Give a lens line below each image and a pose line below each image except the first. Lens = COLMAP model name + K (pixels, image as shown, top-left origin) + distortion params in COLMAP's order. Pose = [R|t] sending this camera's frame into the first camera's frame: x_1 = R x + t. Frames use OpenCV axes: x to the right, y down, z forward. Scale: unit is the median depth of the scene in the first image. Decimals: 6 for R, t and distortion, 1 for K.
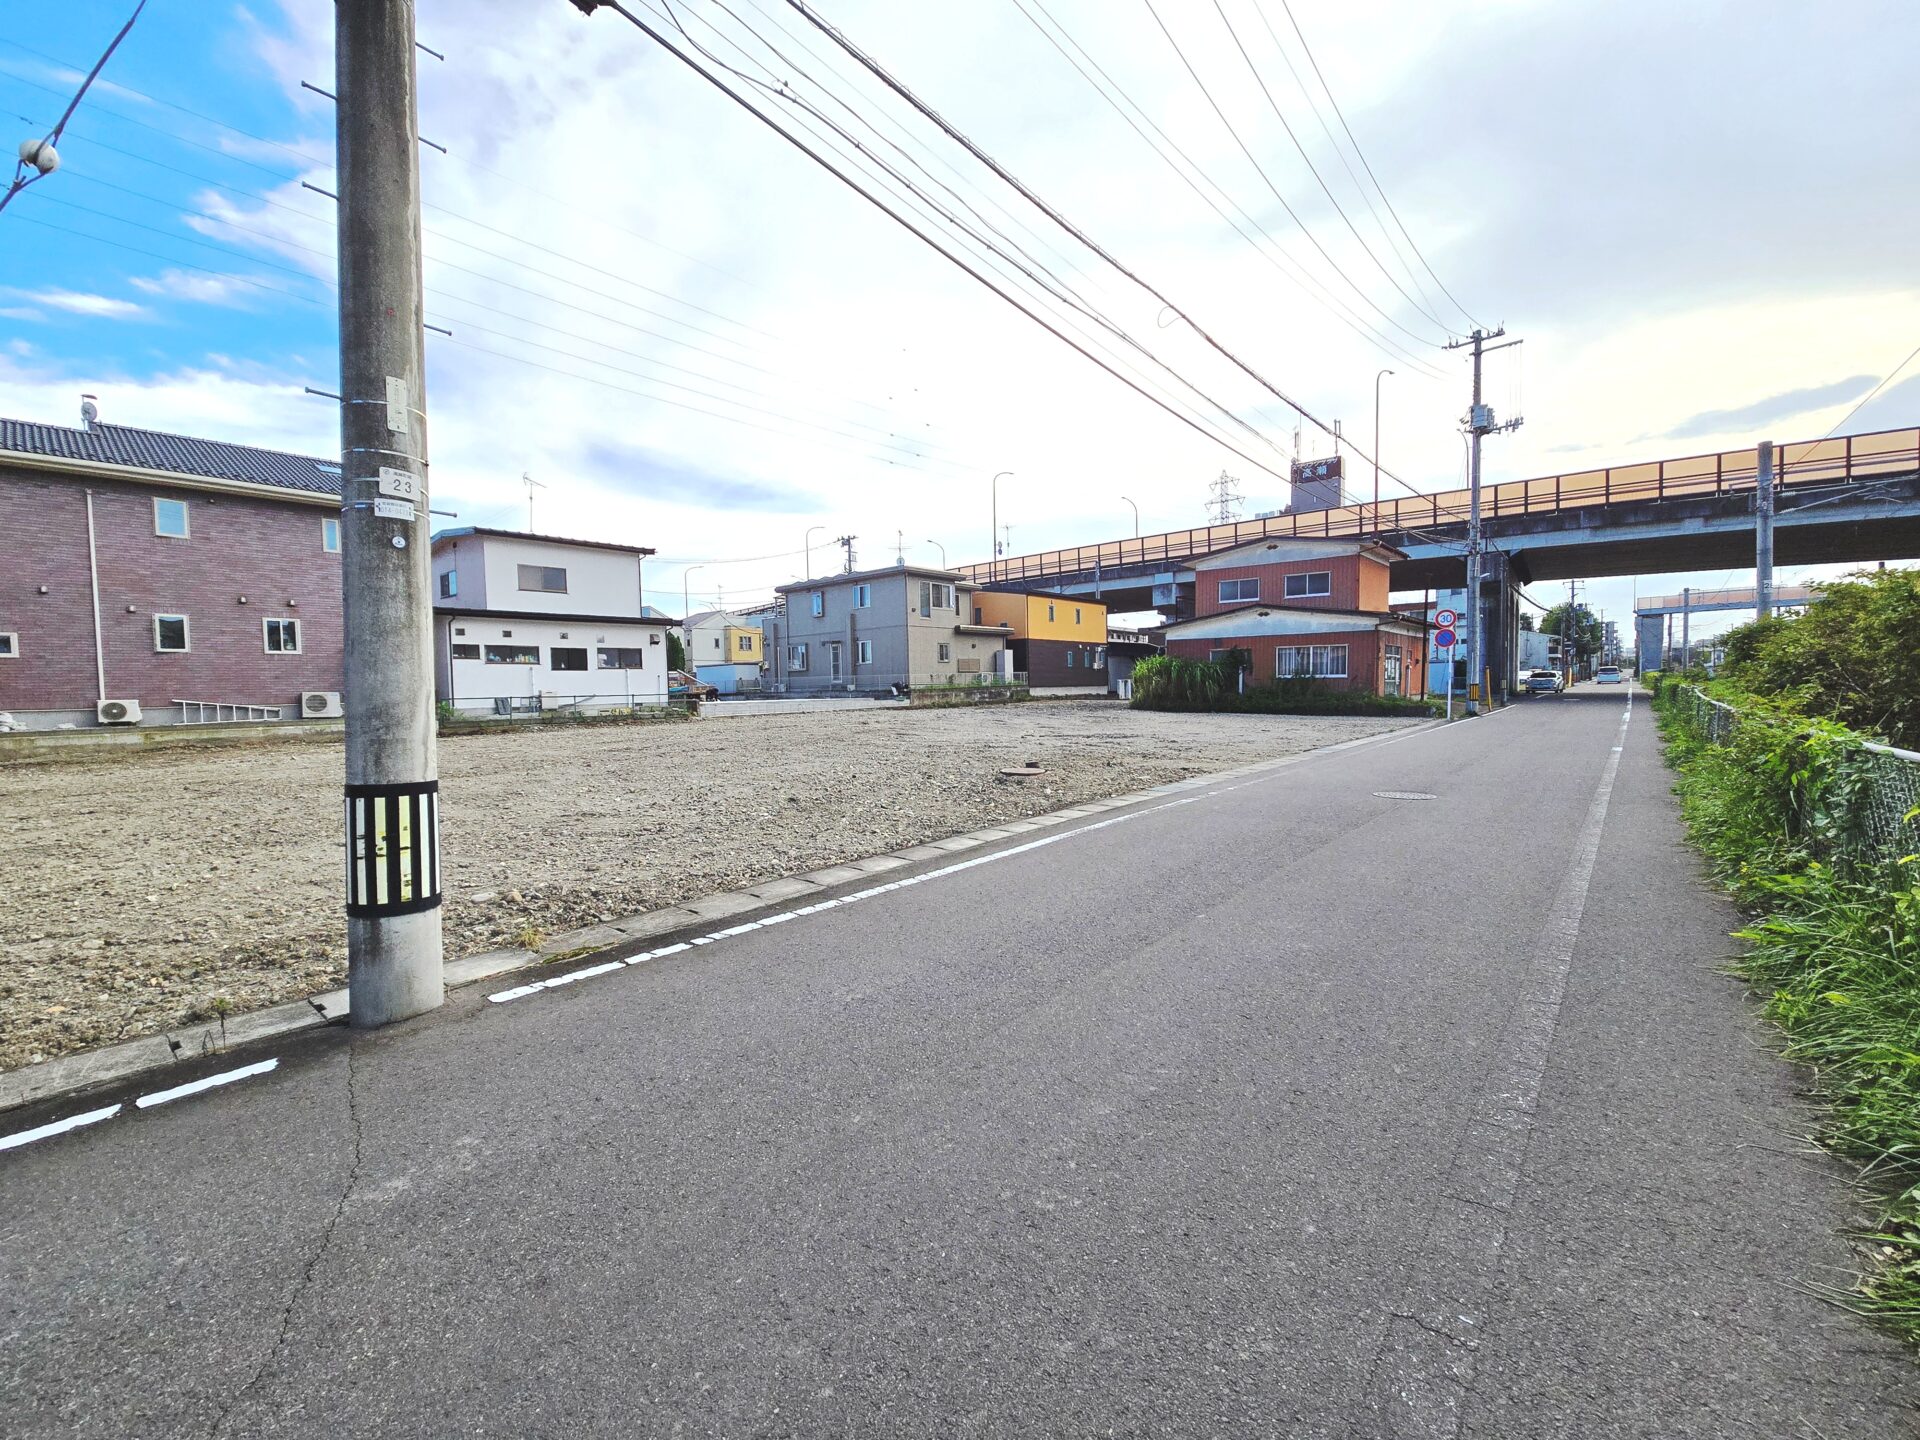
lens RADIAL K [[787.8, 0, 954.4], [0, 787.8, 718.5], [0, 0, 1]] dist [0.003572, -0.000528]
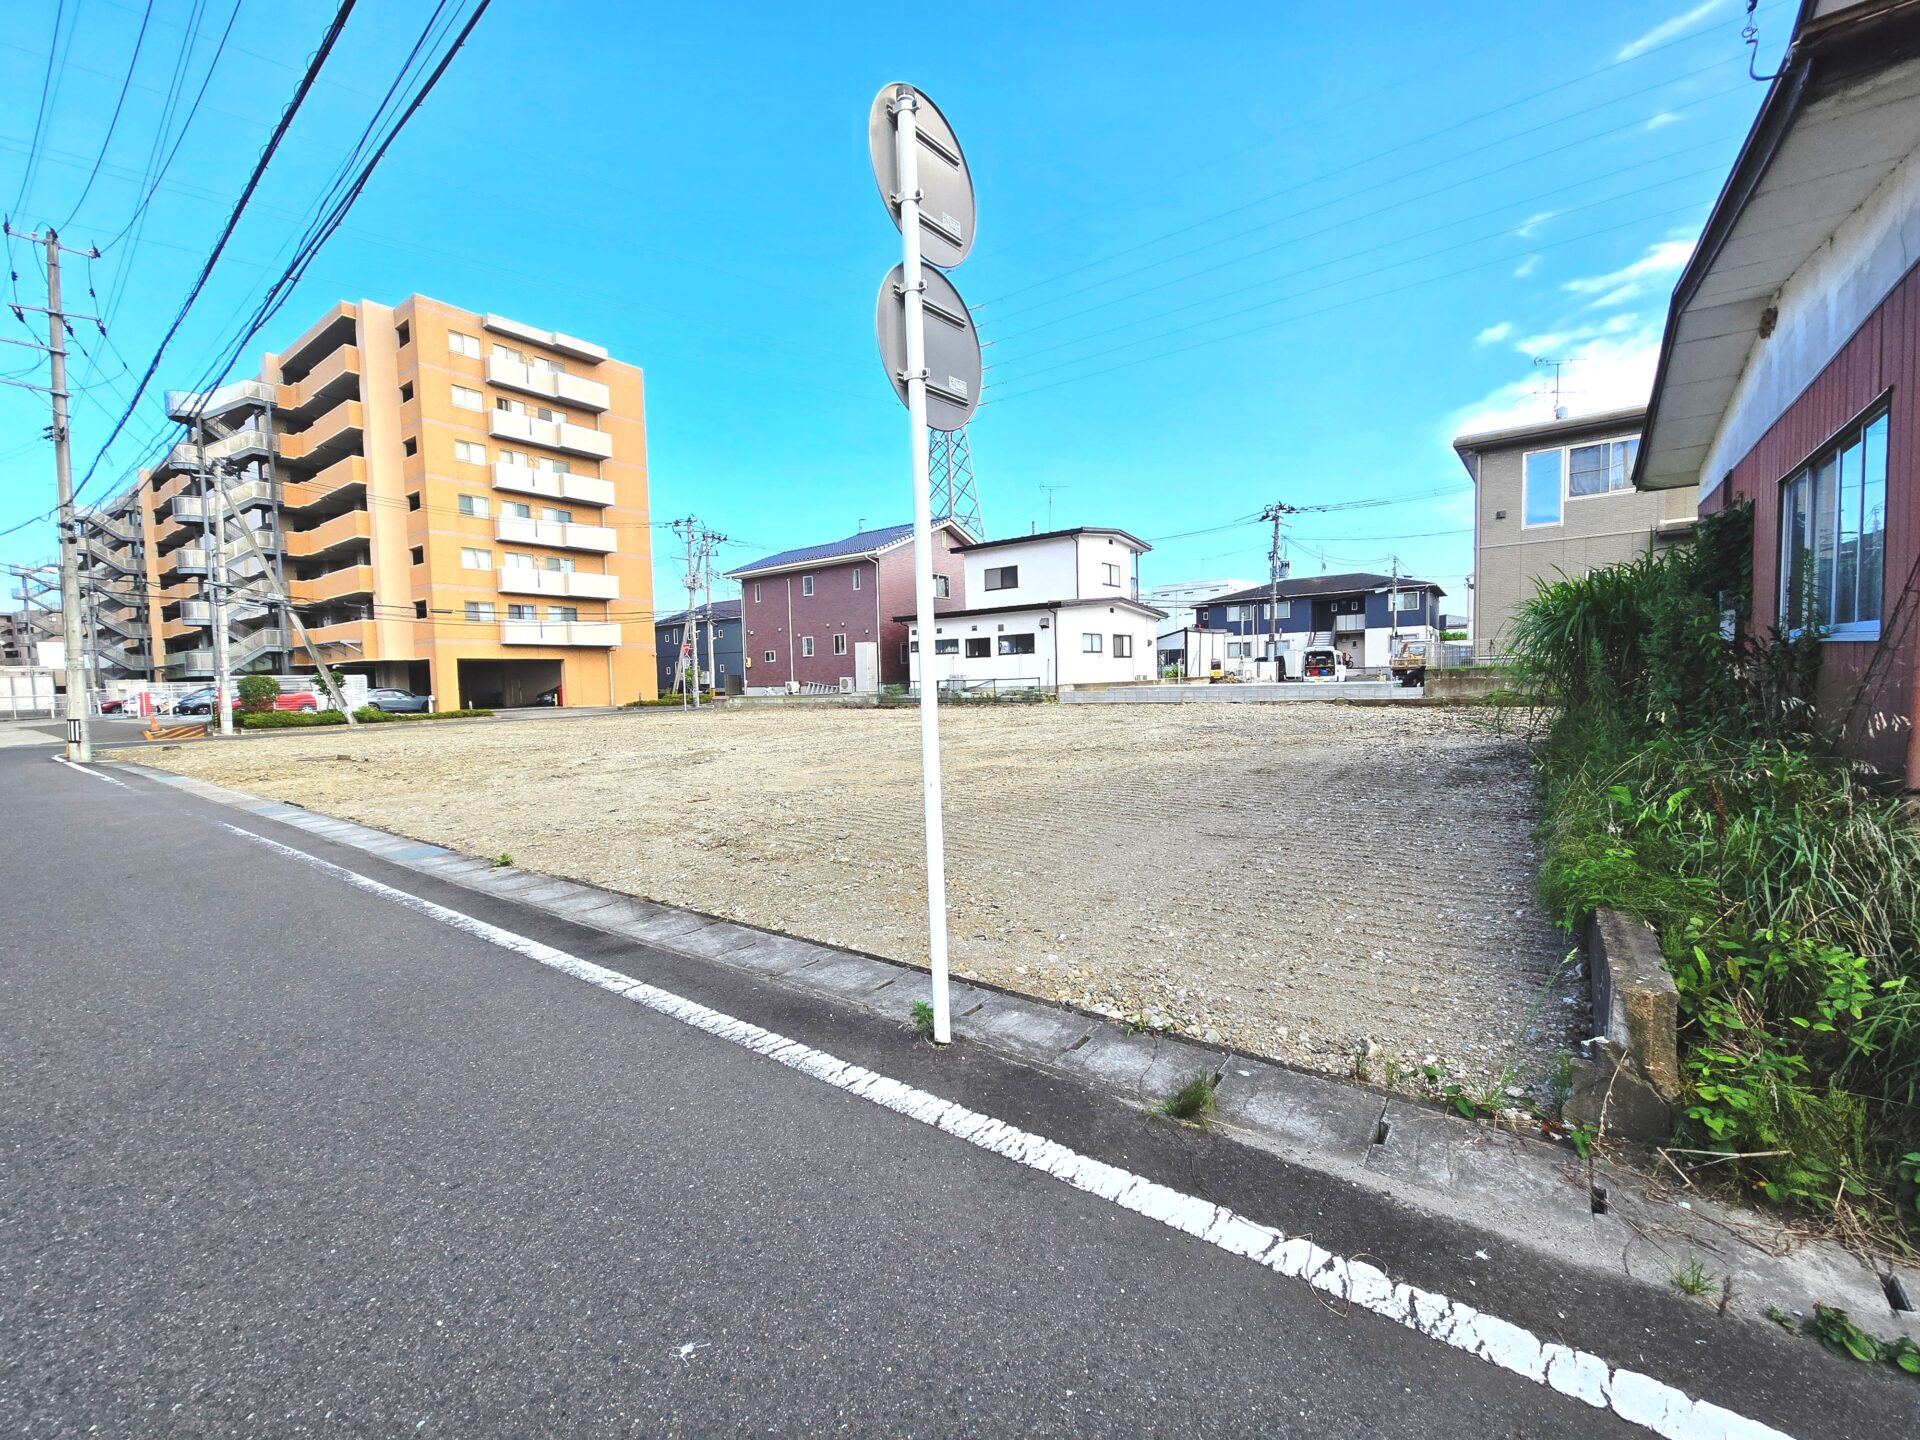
lens RADIAL K [[787.0, 0, 956.1], [0, 787.0, 720.6], [0, 0, 1]] dist [0.001850, -0.000211]
pose [[0.056365, 0.071483, -0.995848, 0.571653], [-0.014369, 0.997388, 0.070780, -0.042368], [0.998307, 0.010320, 0.057245, 0.762833]]
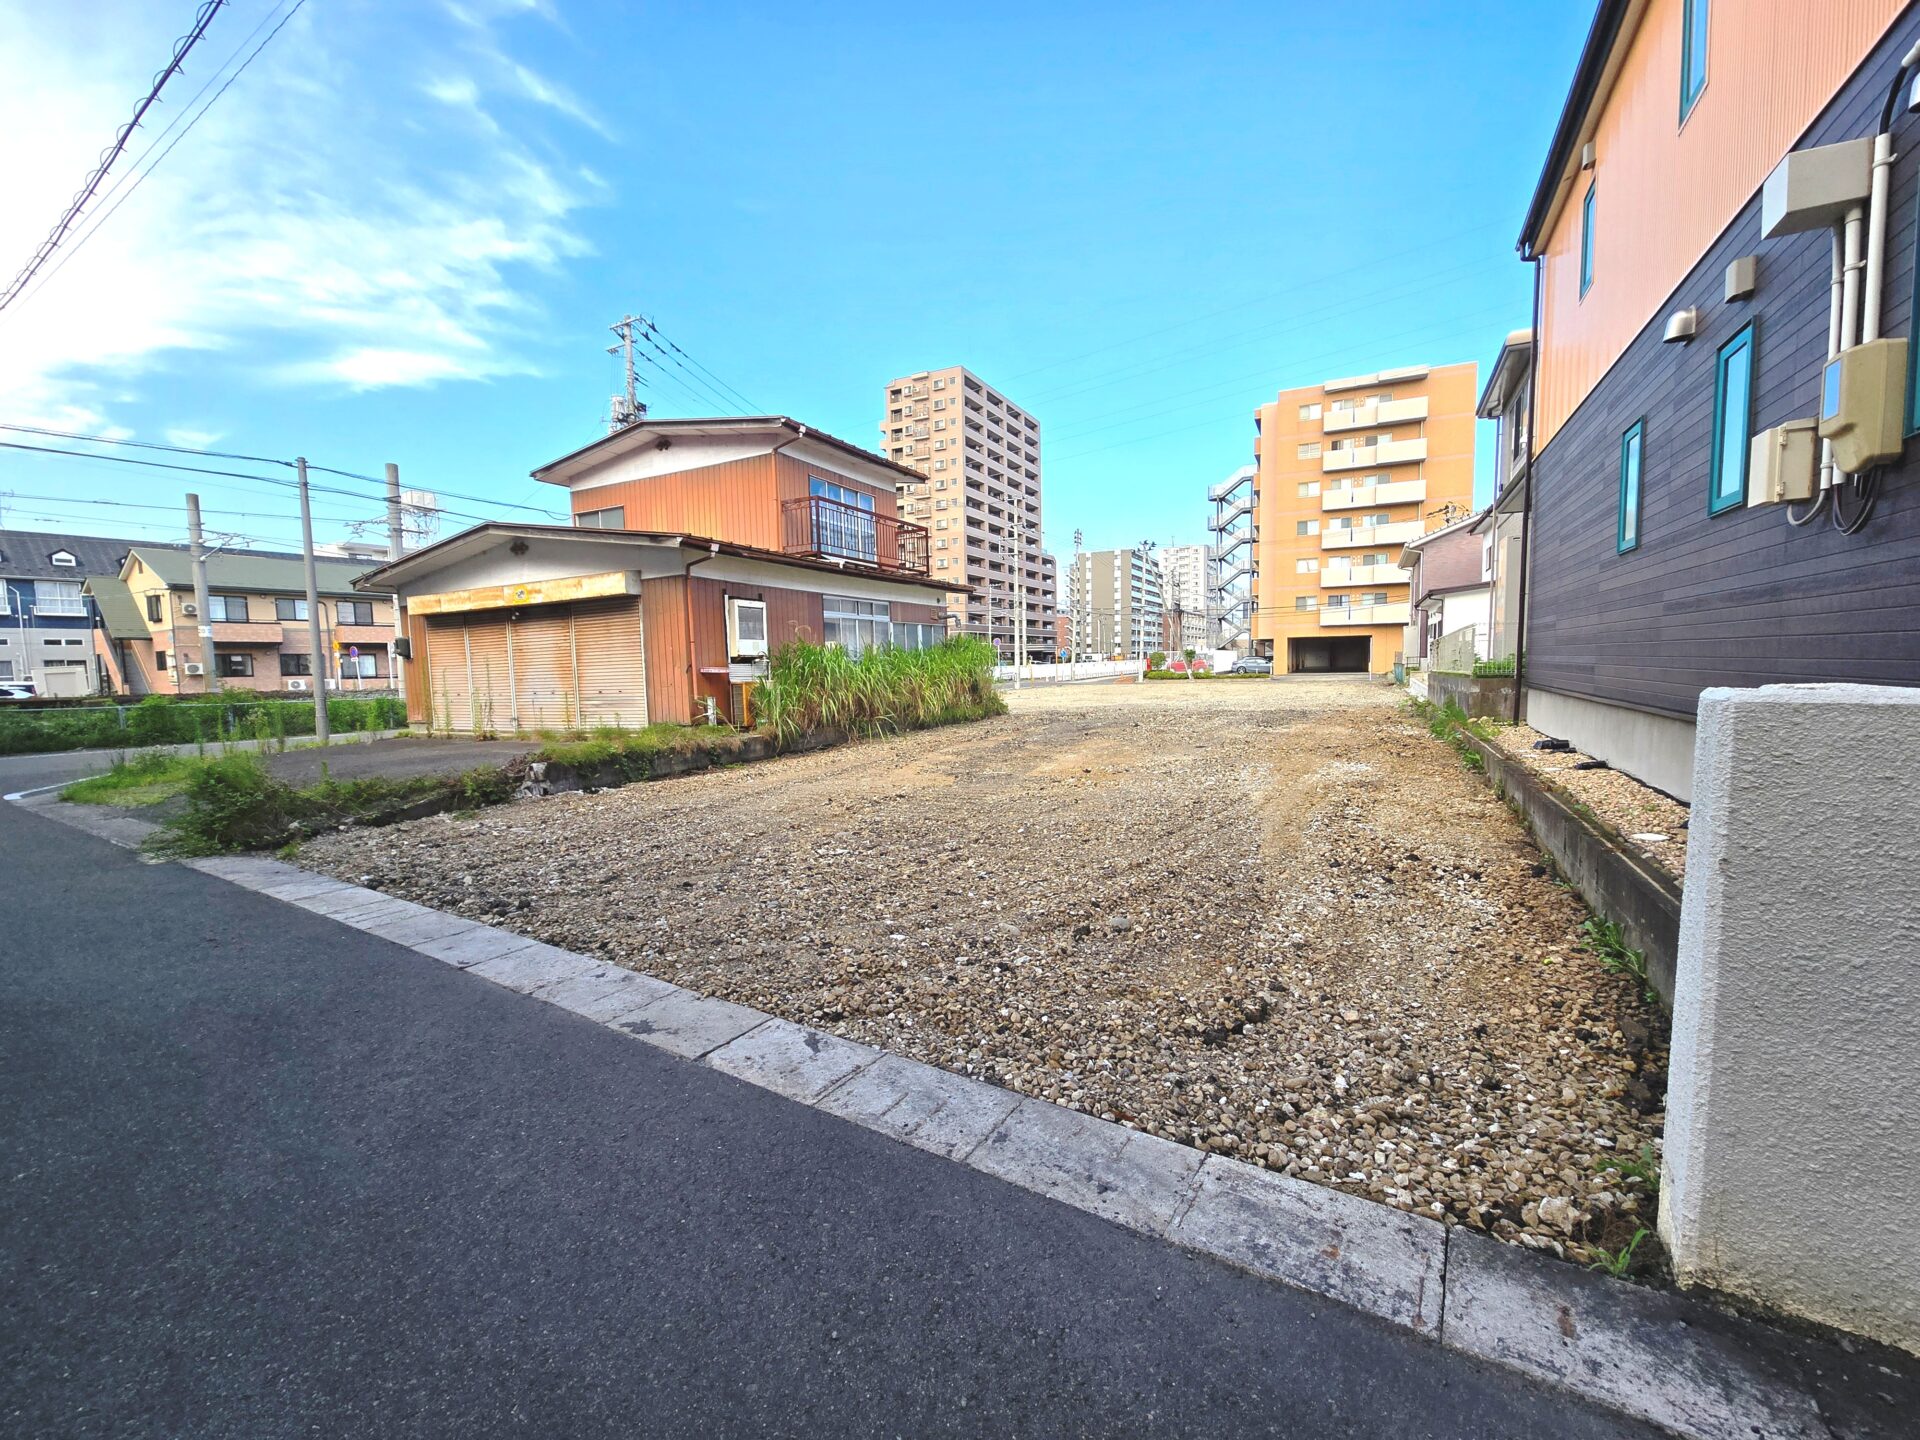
lens RADIAL K [[785.8, 0, 955.5], [0, 785.8, 722.2], [0, 0, 1]] dist [0.003308, 0.000028]
pose [[-0.971671, 0.055908, -0.229629, 0.433963], [0.029136, 0.992542, 0.118366, -0.087672], [0.234534, 0.108323, -0.966054, 1.698841]]
